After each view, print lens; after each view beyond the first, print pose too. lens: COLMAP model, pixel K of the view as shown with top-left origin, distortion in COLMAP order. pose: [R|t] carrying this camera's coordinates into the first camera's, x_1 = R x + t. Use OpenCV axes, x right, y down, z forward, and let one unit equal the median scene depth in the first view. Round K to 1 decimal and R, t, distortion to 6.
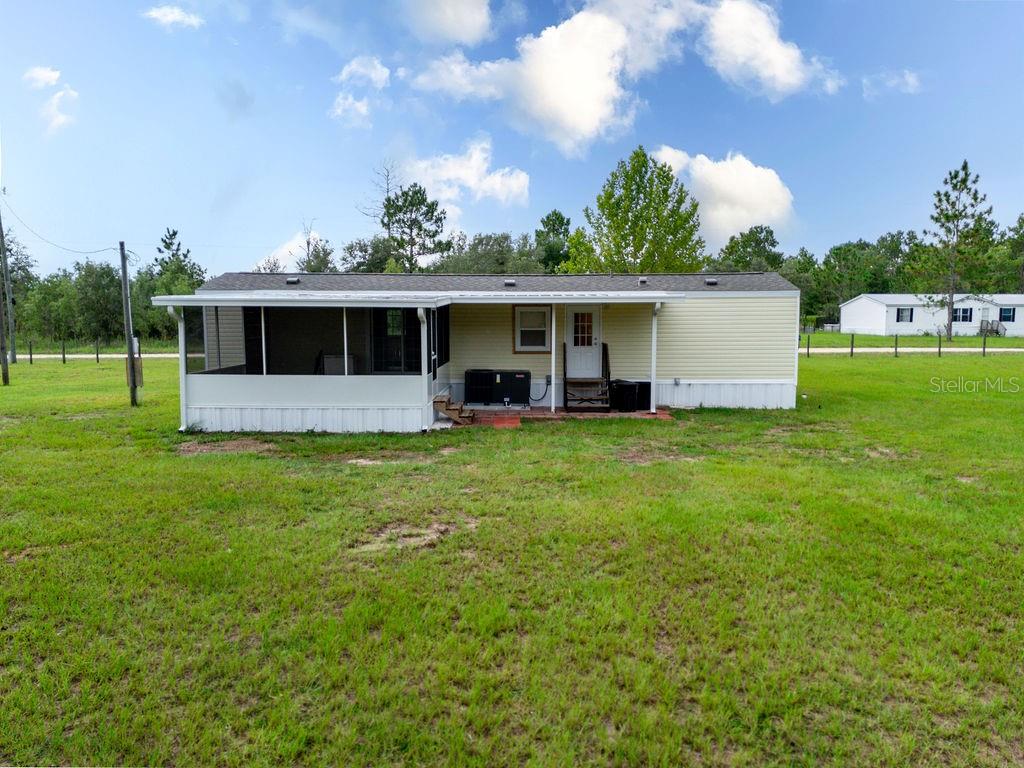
lens RADIAL K [[748.7, 0, 512.0], [0, 748.7, 384.0], [0, 0, 1]] dist [0.072867, -0.052330]
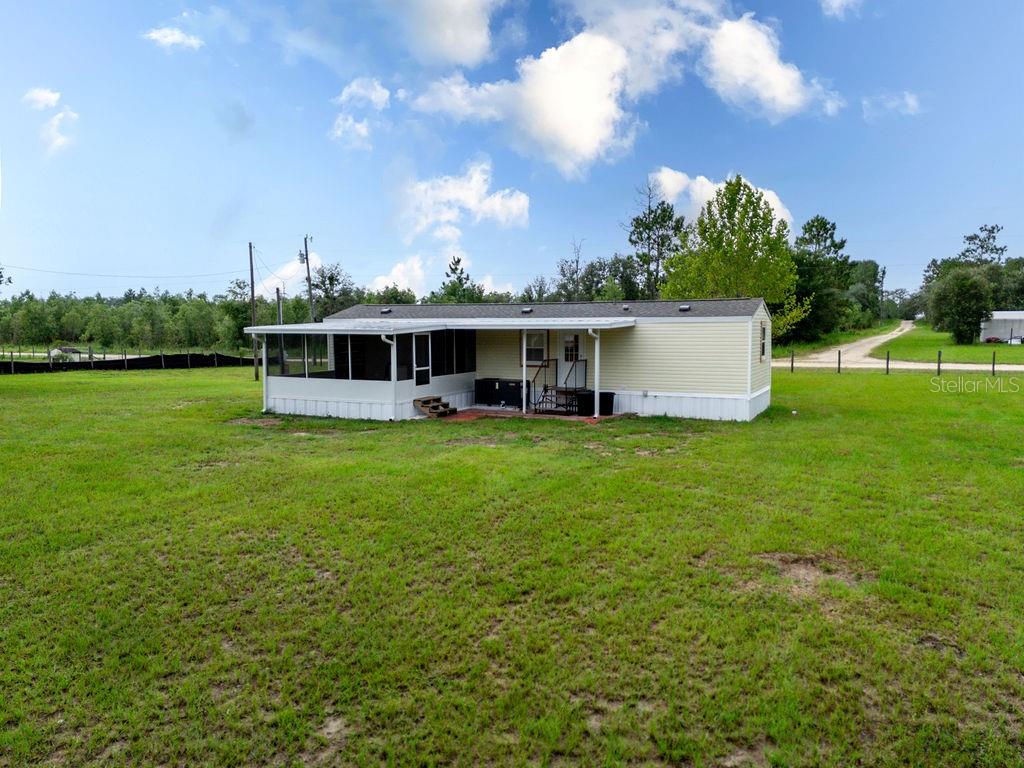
lens RADIAL K [[748.7, 0, 512.0], [0, 748.7, 384.0], [0, 0, 1]] dist [0.072867, -0.052330]
pose [[0.902468, 0.030388, -0.429683, 0.537946], [-0.033956, 0.999423, -0.000637, -0.010181], [0.429416, 0.015165, 0.902980, -0.157455]]
